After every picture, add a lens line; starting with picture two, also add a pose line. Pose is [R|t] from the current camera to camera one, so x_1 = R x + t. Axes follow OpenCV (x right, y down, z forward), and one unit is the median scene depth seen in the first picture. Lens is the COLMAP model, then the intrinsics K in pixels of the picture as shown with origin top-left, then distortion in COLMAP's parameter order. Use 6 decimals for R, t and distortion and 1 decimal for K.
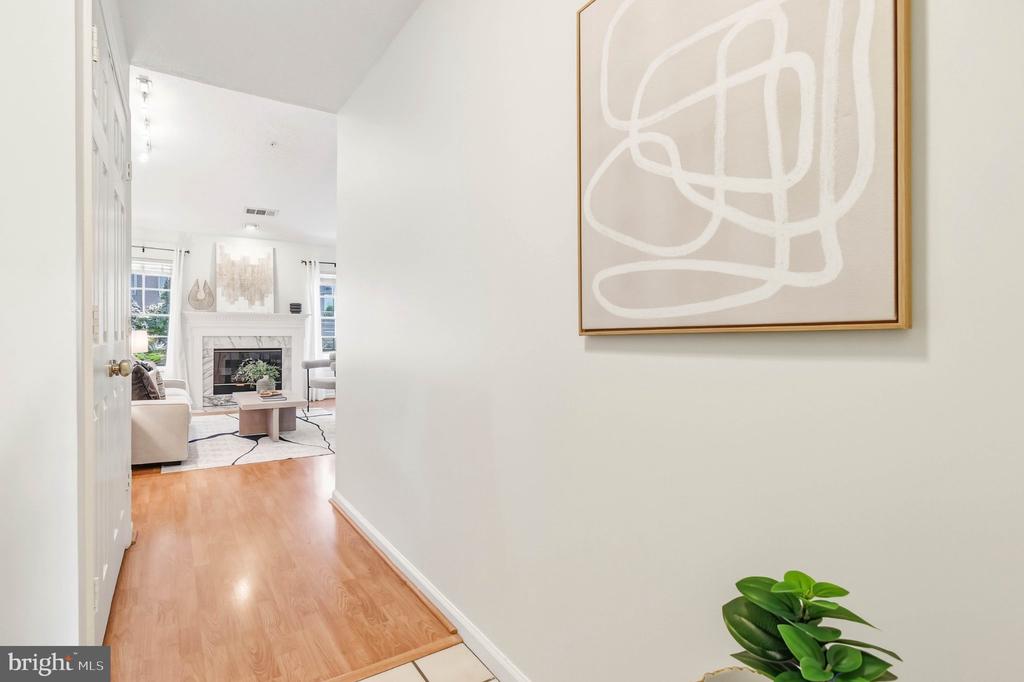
lens RADIAL K [[467.1, 0, 448.0], [0, 467.1, 340.4], [0, 0, 1]] dist [0.009499, -0.004445]
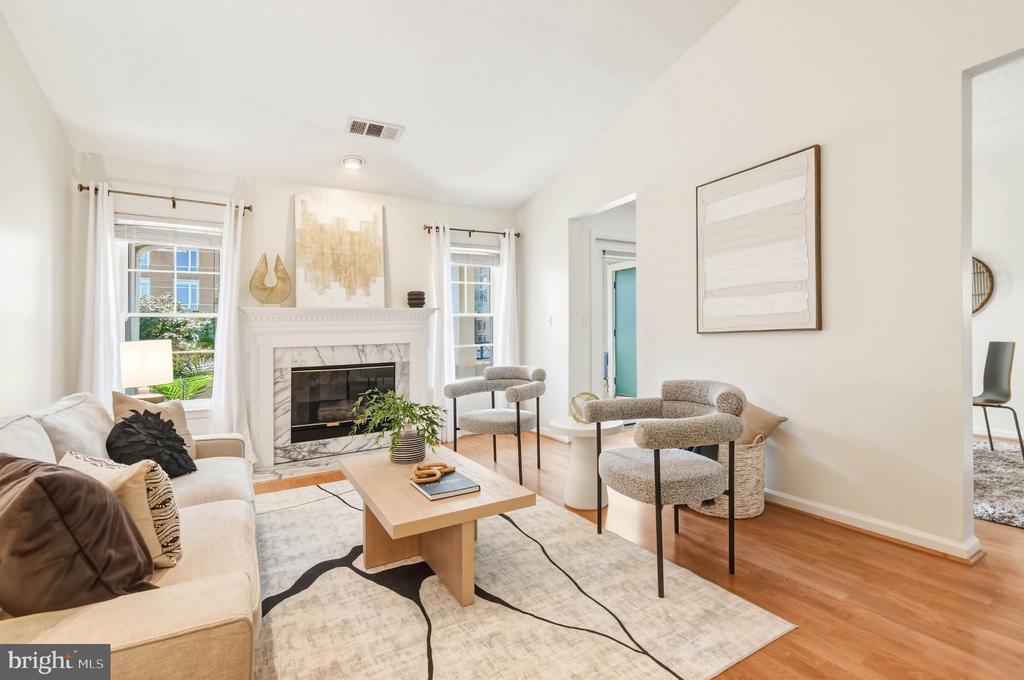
lens RADIAL K [[467.1, 0, 499.0], [0, 467.1, 339.0], [0, 0, 1]] dist [0.009499, -0.004445]
pose [[0.999525, -0.030230, -0.005957, -0.224499], [0.030154, 0.999467, -0.012486, -0.004118], [0.006331, 0.012301, 0.999904, 0.386595]]
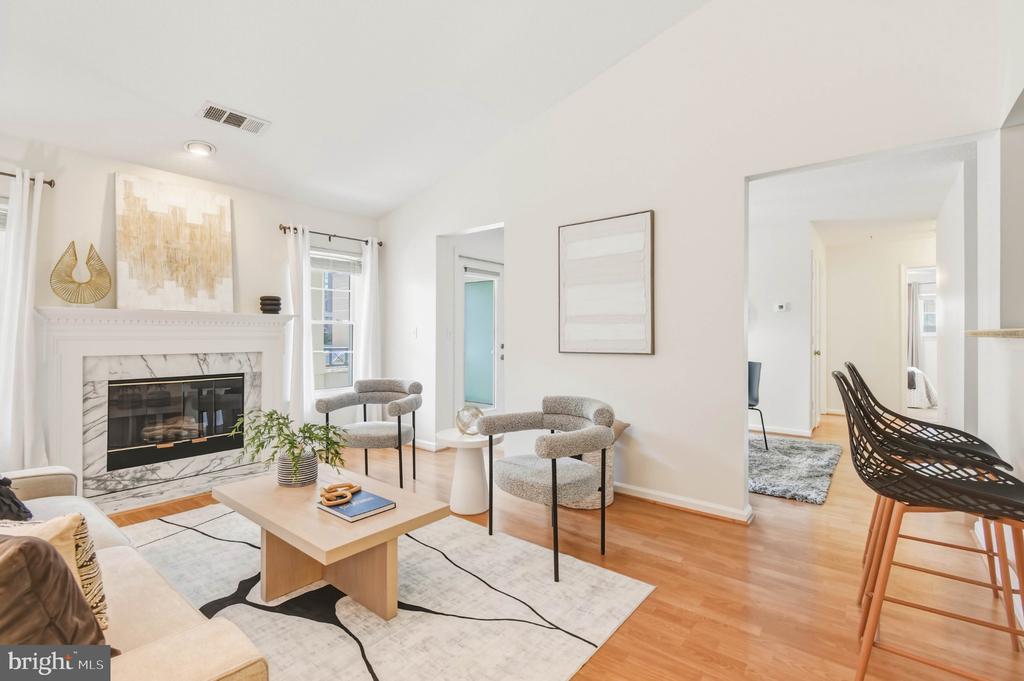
lens RADIAL K [[467.1, 0, 499.9], [0, 467.1, 335.5], [0, 0, 1]] dist [0.009499, -0.004445]
pose [[0.939105, -0.002719, 0.343619, -0.272449], [0.009385, 0.999799, -0.017736, -0.017701], [-0.343502, 0.019881, 0.938942, 0.368724]]
